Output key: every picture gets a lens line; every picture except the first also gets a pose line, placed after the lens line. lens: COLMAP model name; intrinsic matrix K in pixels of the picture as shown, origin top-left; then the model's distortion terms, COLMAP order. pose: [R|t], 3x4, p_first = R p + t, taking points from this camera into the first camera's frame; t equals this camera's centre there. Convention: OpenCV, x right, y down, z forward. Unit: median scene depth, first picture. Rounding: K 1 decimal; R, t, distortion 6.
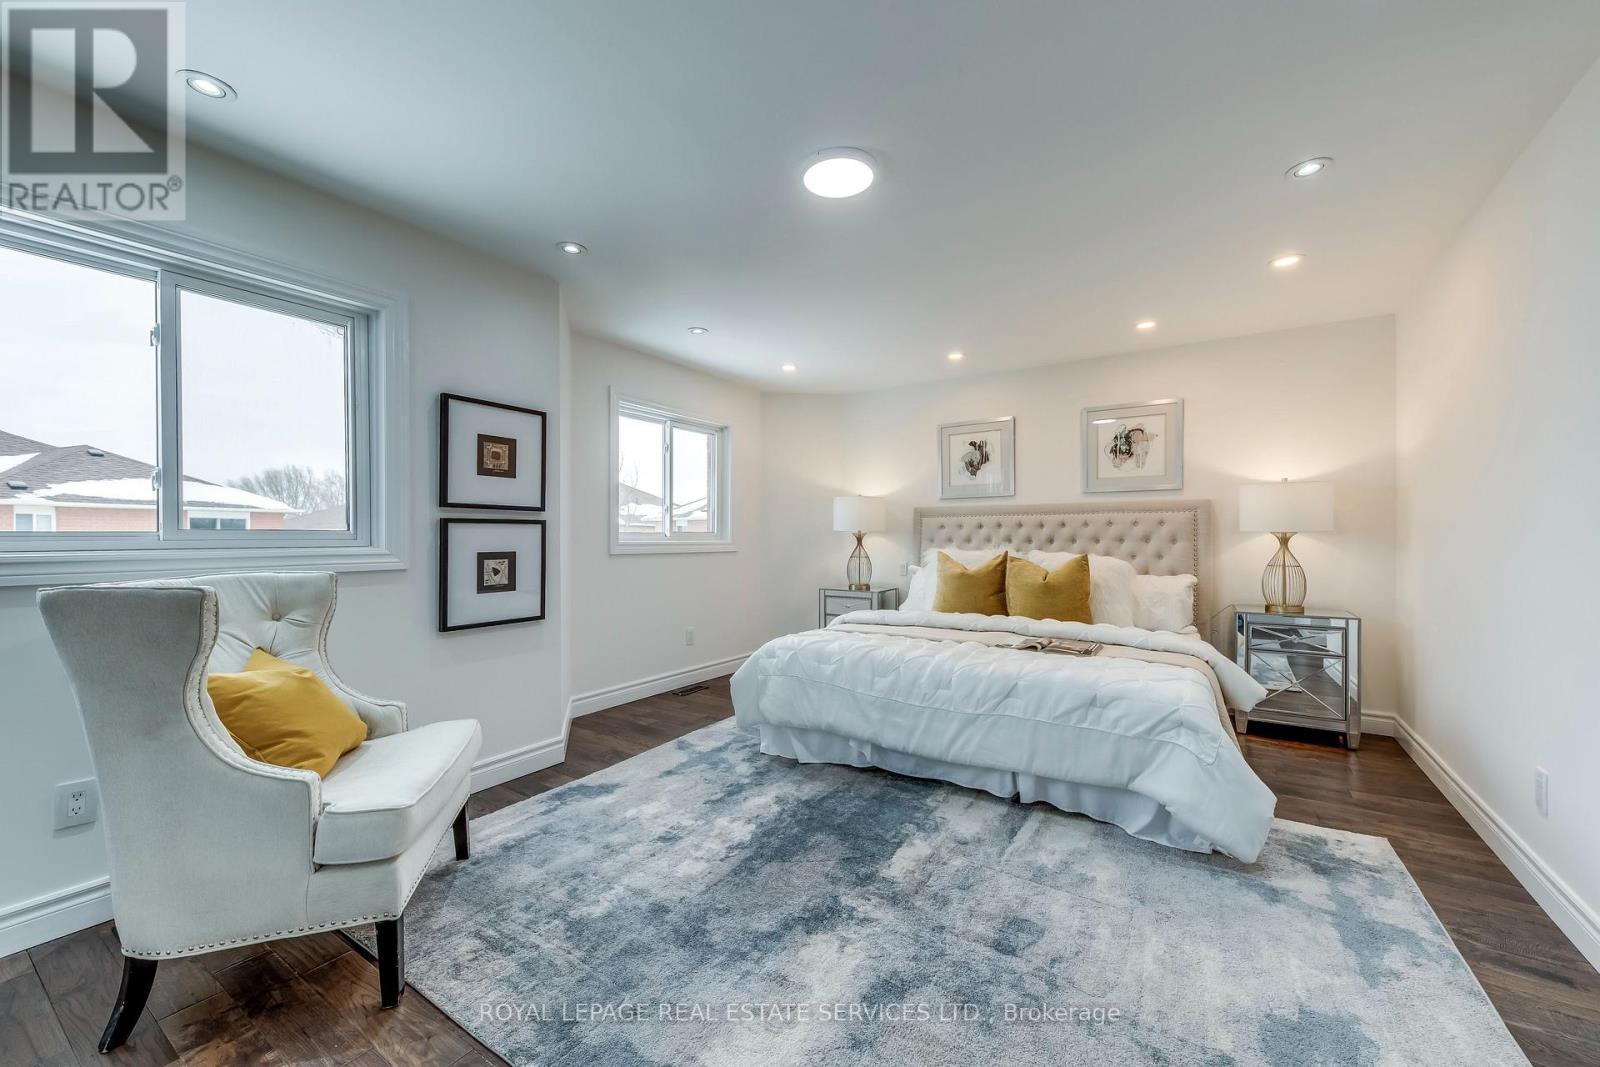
lens RADIAL K [[621.4, 0, 800.0], [0, 621.4, 533.5], [0, 0, 1]] dist [0.016821, -0.009554]
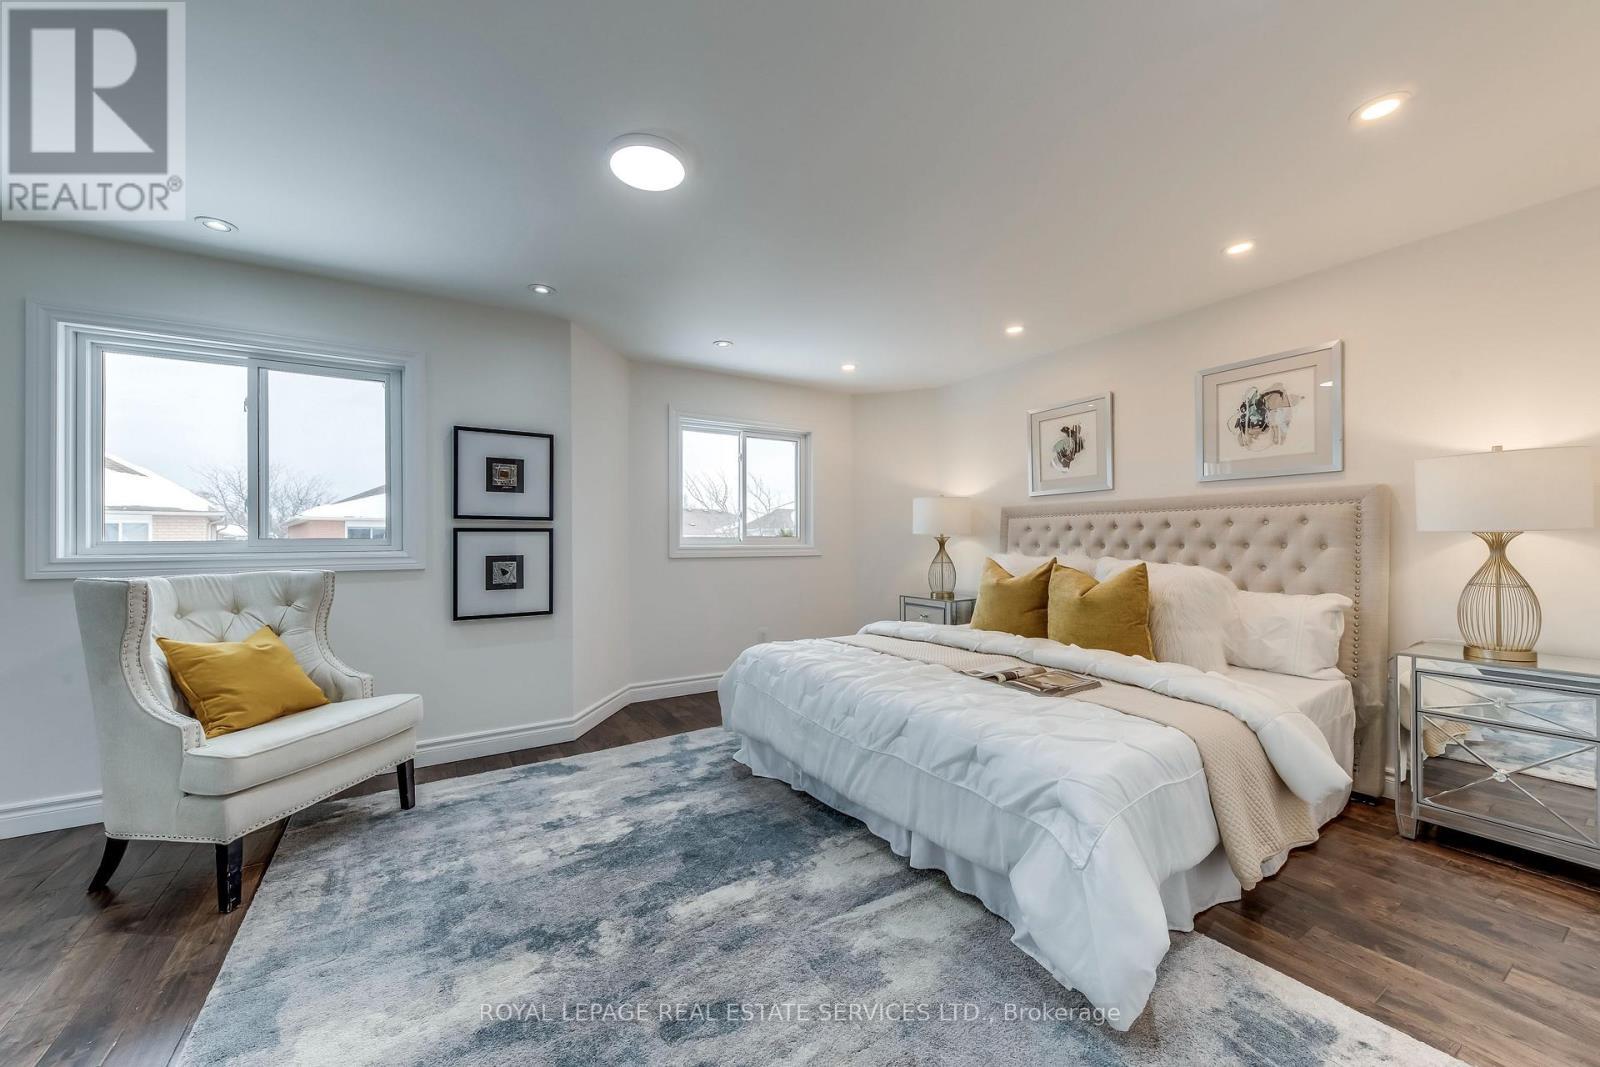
lens RADIAL K [[595.3, 0, 796.9], [0, 595.3, 534.4], [0, 0, 1]] dist [0.016232, -0.007449]
pose [[0.908147, -0.008139, -0.418572, 0.466864], [0.006479, 0.999965, -0.005385, -0.000836], [0.418601, 0.002179, 0.908168, 0.189236]]
